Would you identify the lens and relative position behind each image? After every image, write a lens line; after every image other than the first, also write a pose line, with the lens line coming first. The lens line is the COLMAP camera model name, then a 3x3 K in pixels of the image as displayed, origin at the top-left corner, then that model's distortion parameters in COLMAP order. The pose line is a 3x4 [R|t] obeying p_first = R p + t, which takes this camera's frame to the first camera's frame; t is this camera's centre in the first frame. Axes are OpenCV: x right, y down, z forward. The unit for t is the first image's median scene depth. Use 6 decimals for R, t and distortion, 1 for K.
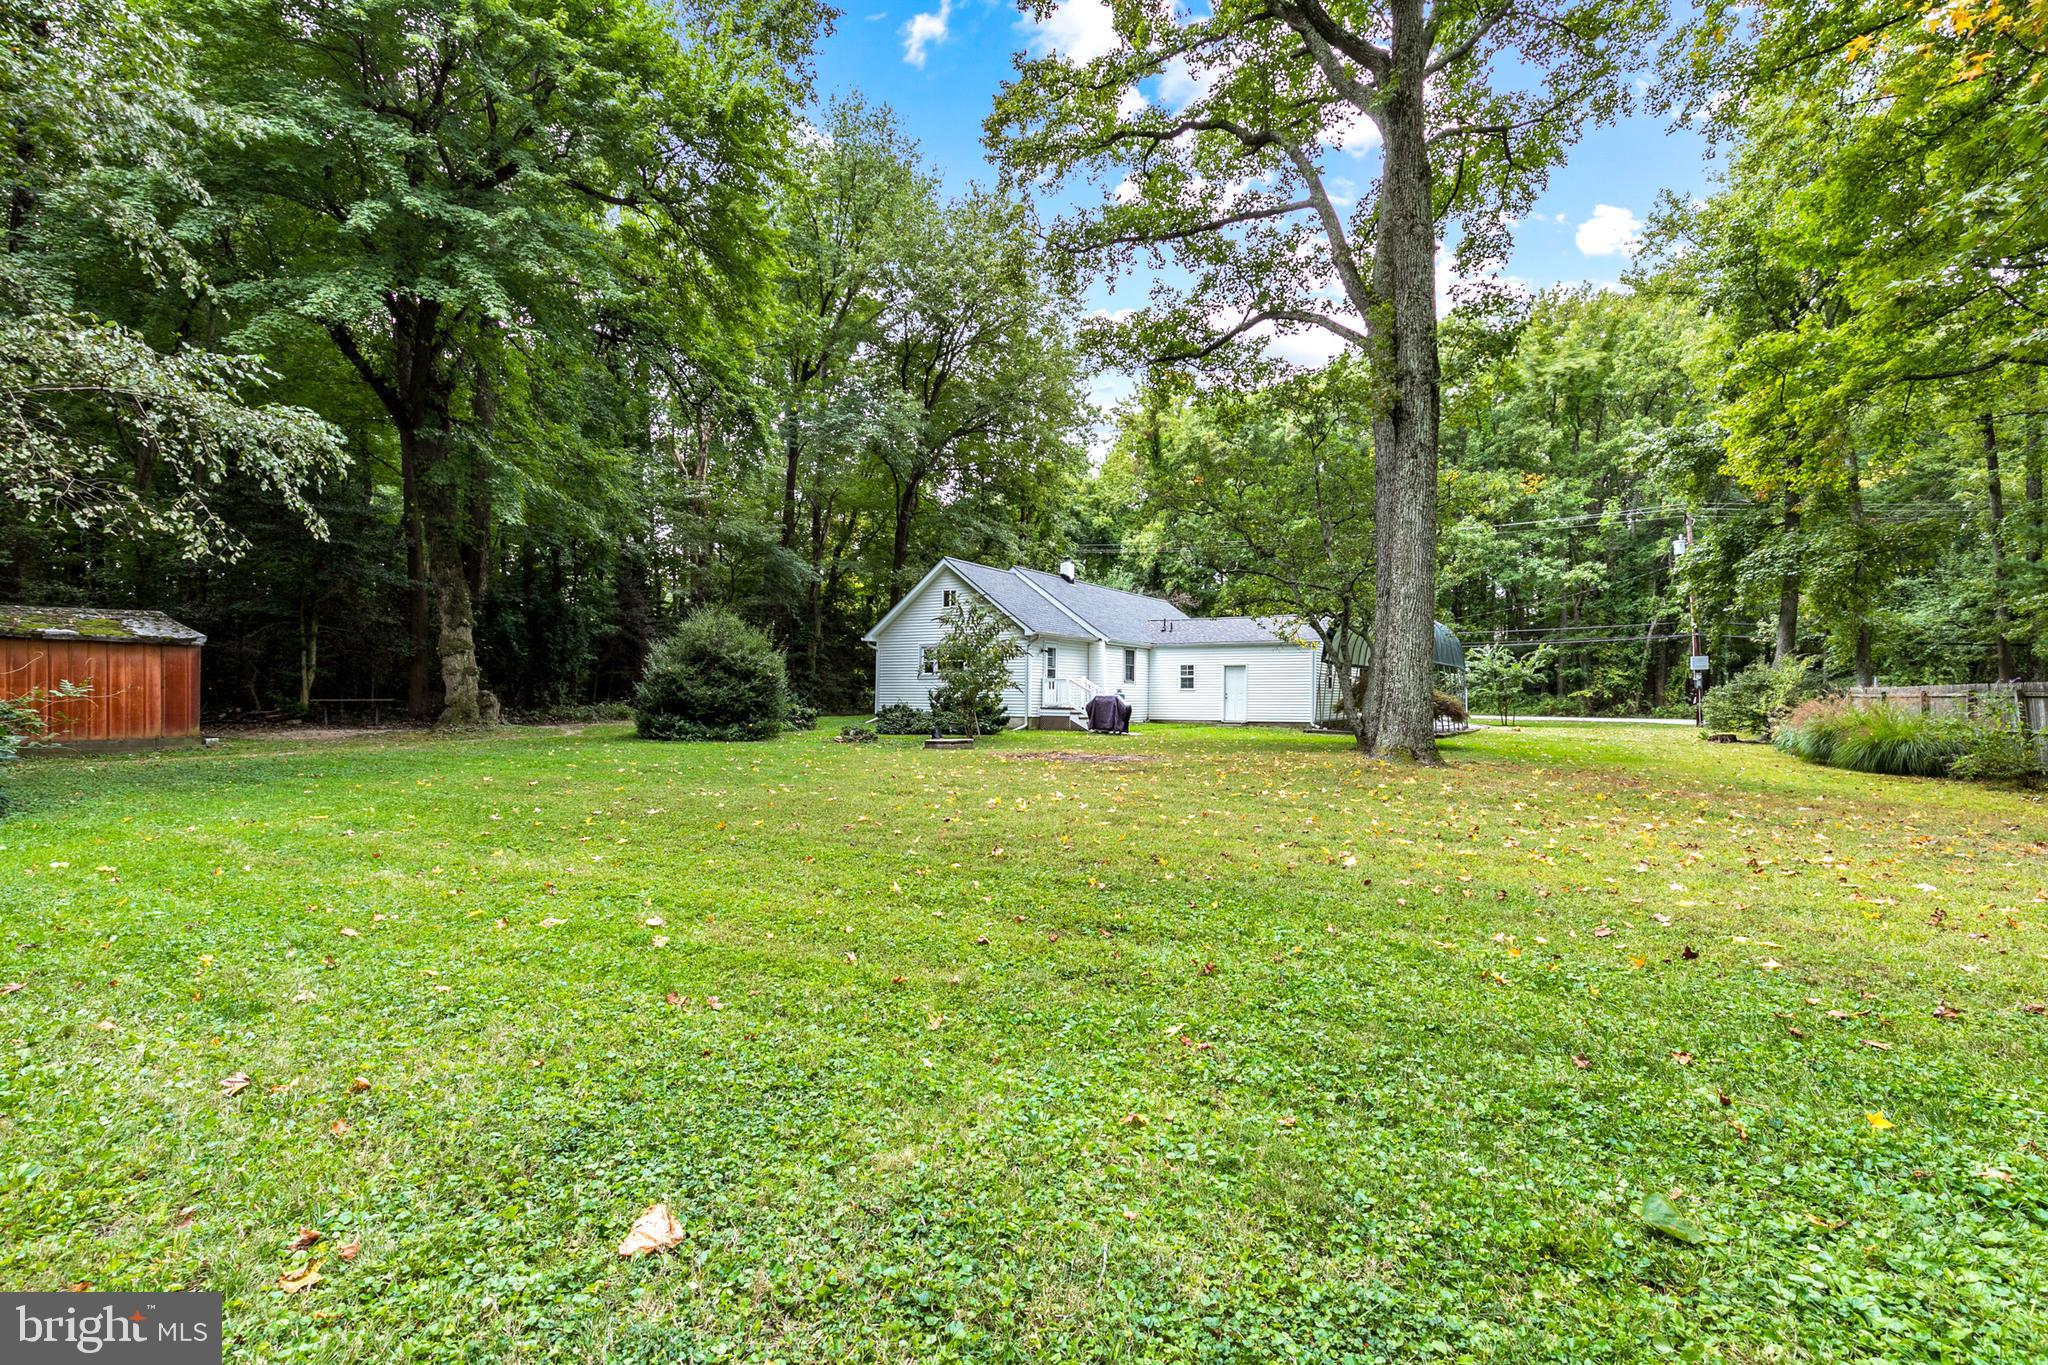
lens RADIAL K [[927.9, 0, 1029.6], [0, 927.9, 668.5], [0, 0, 1]] dist [0.006128, -0.000719]
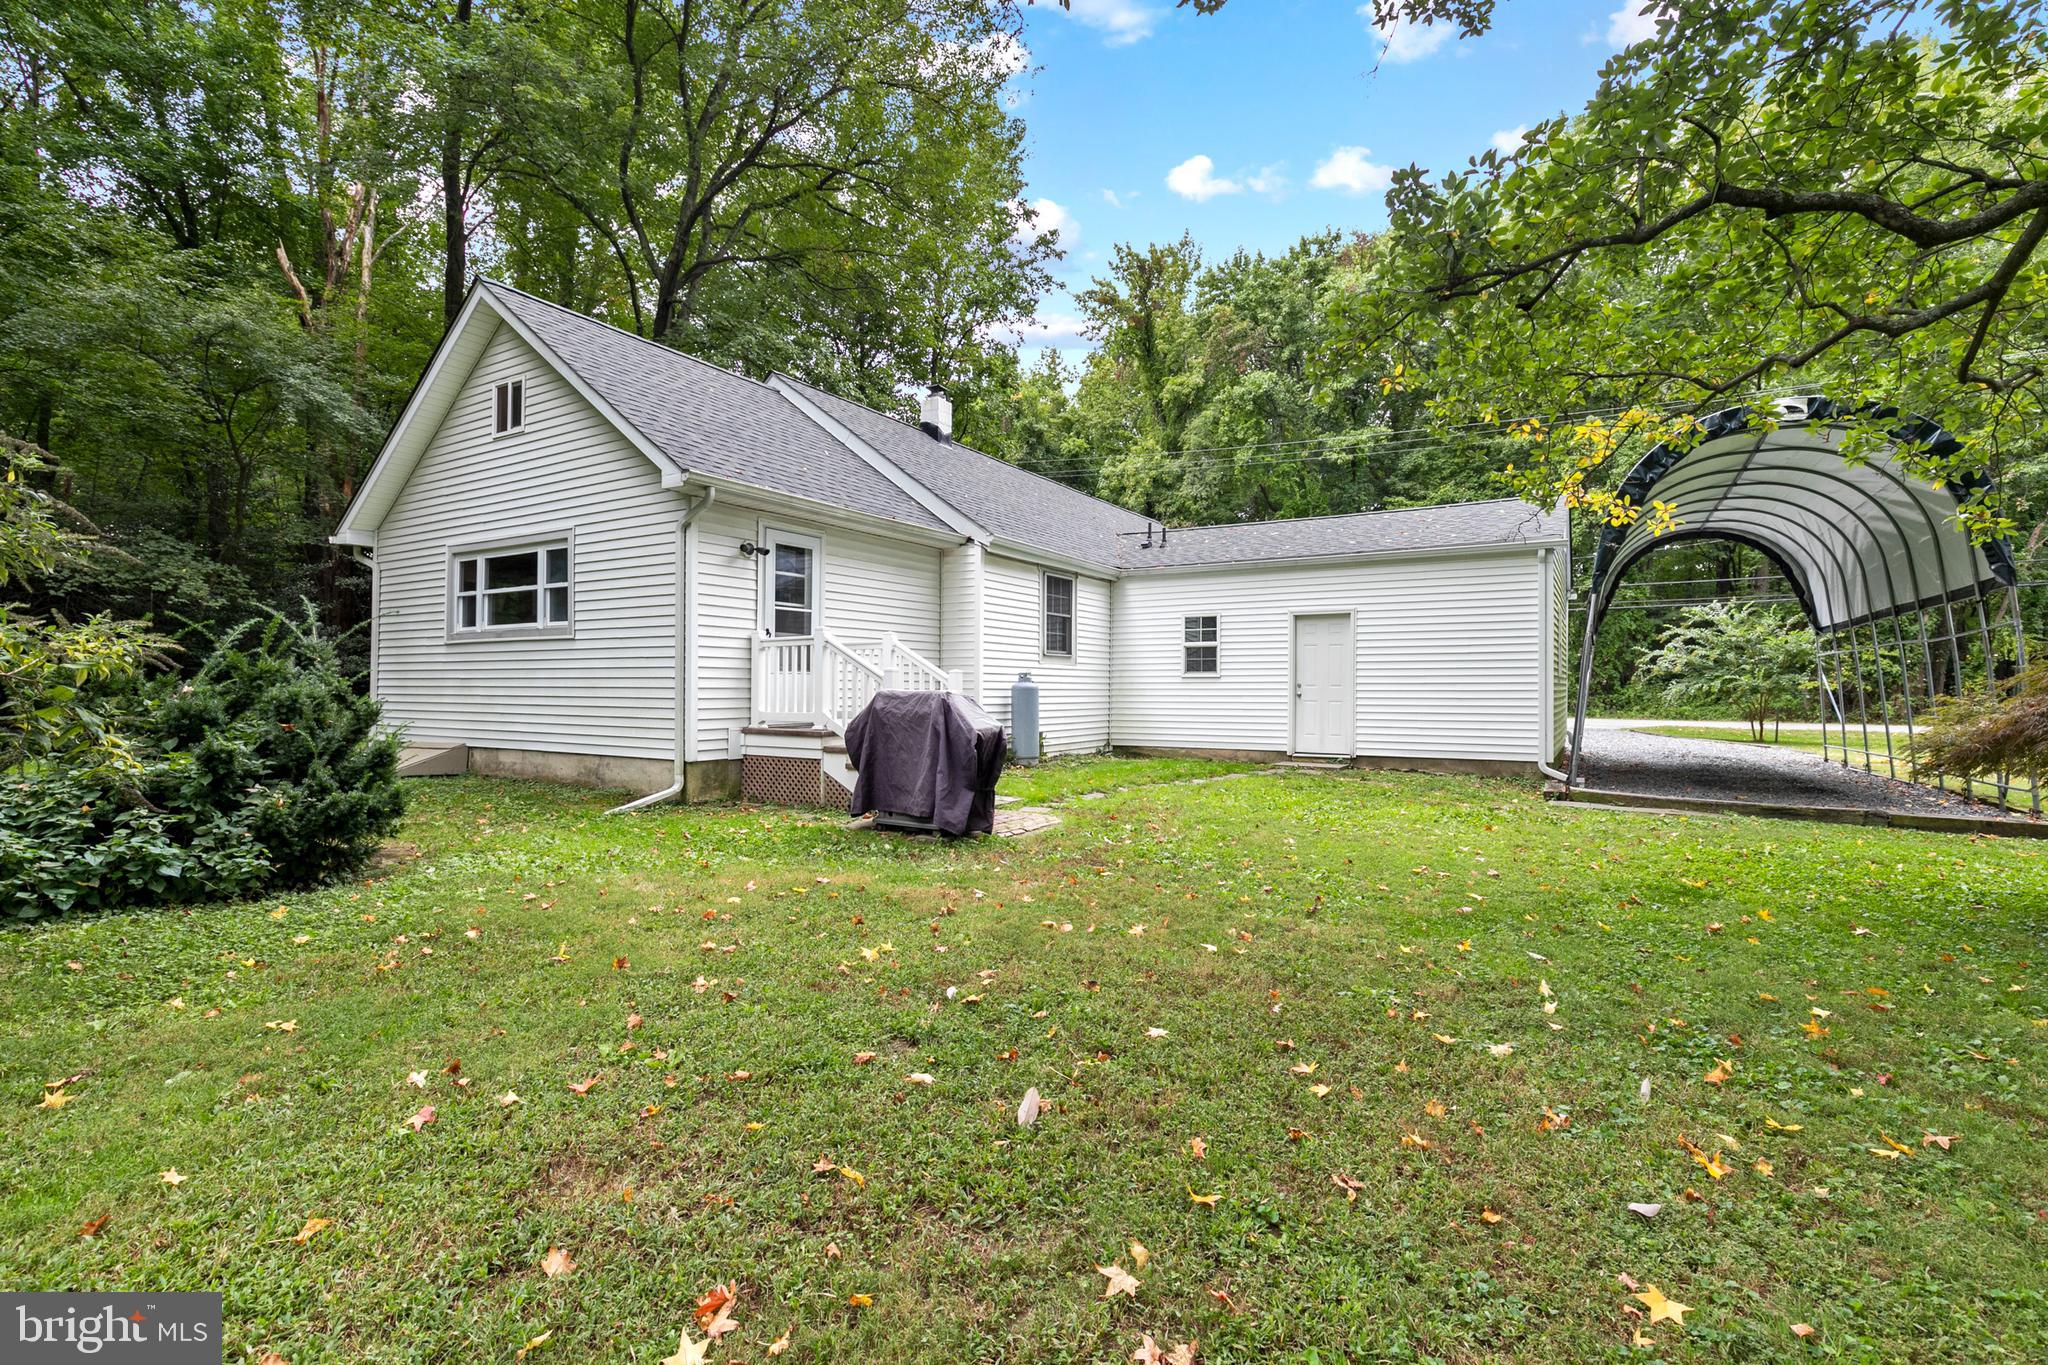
lens RADIAL K [[927.9, 0, 1025.2], [0, 927.9, 653.1], [0, 0, 1]] dist [0.006128, -0.000719]
pose [[0.999983, 0.000165, -0.005843, 0.095454], [-0.000206, 0.999976, -0.006979, 0.016057], [0.005842, 0.006980, 0.999959, 0.595219]]
